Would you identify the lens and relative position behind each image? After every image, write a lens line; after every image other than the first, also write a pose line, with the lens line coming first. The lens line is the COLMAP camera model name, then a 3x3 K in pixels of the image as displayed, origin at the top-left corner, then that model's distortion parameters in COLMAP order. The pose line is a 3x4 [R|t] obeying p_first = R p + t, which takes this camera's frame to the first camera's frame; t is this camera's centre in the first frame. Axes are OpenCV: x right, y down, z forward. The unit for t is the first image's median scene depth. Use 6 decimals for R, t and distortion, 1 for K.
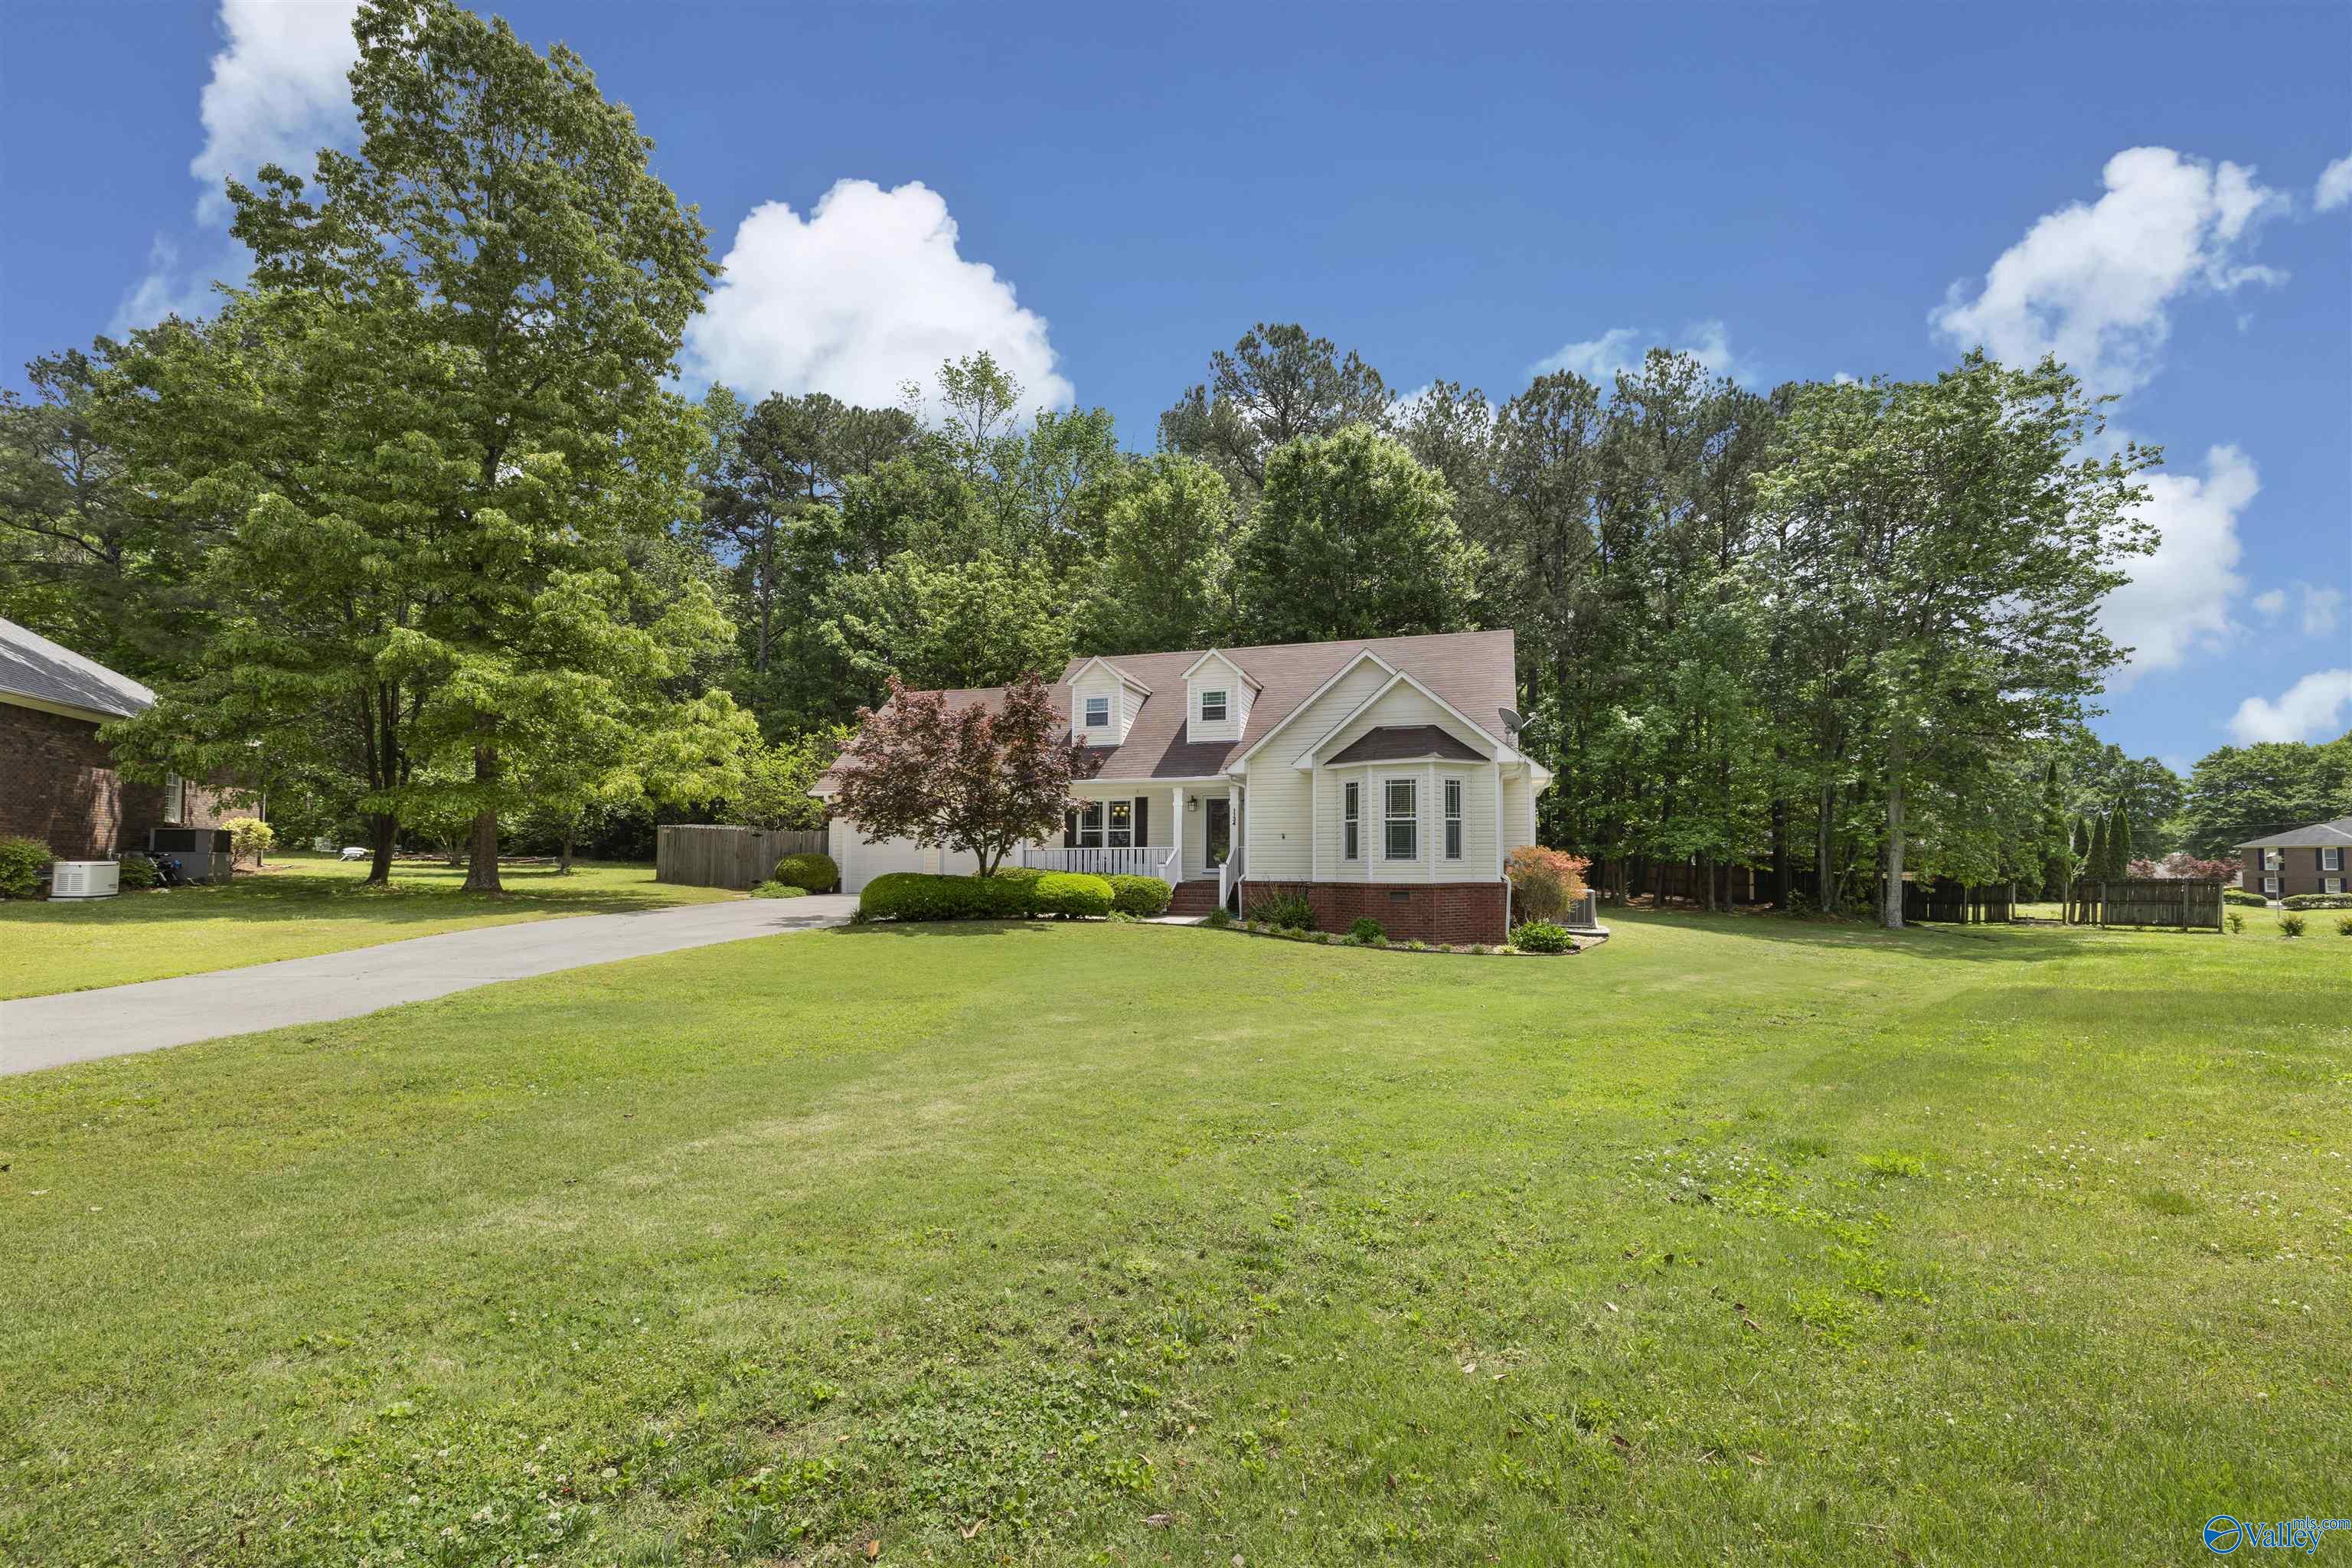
lens RADIAL K [[1019.0, 0, 1182.4], [0, 1019.0, 837.6], [0, 0, 1]] dist [-0.004155, -0.000352]
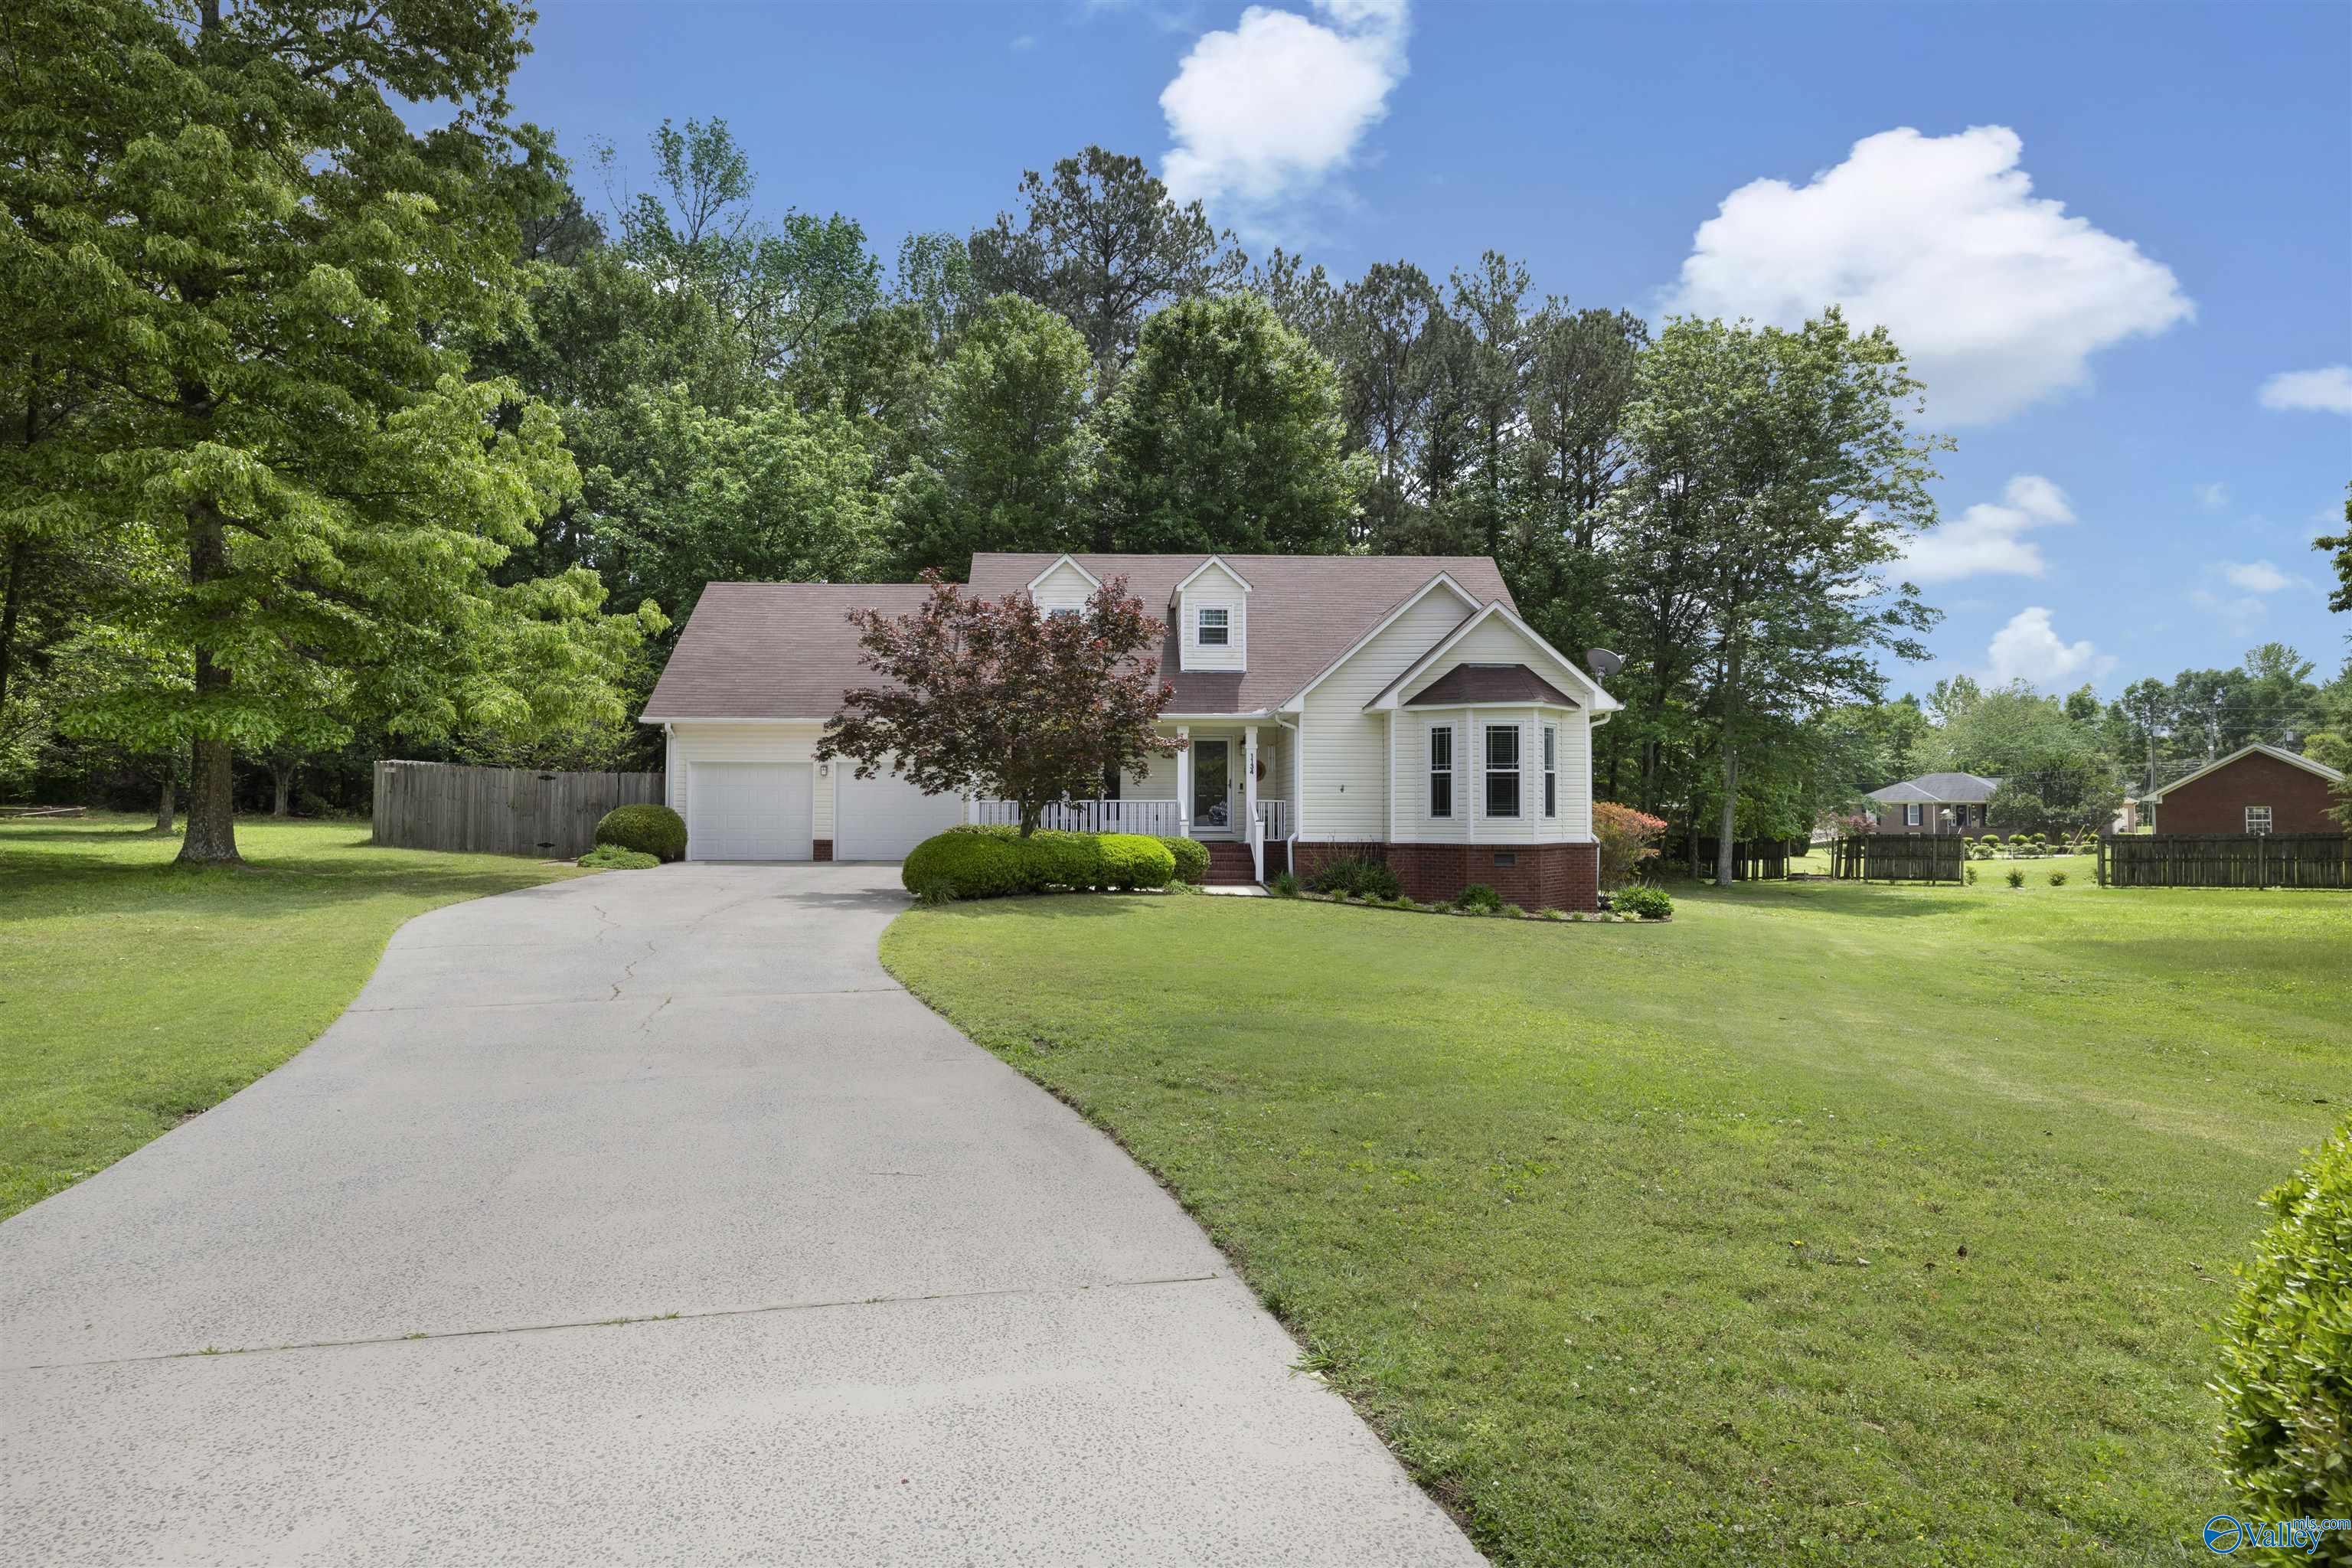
lens RADIAL K [[1272.2, 0, 1179.0], [0, 1272.2, 790.1], [0, 0, 1]] dist [-0.016993, -0.000358]
pose [[0.939501, 0.009722, 0.342407, -0.352163], [-0.011465, 0.999930, 0.003068, -0.001461], [-0.342353, -0.006808, 0.939547, 0.054870]]
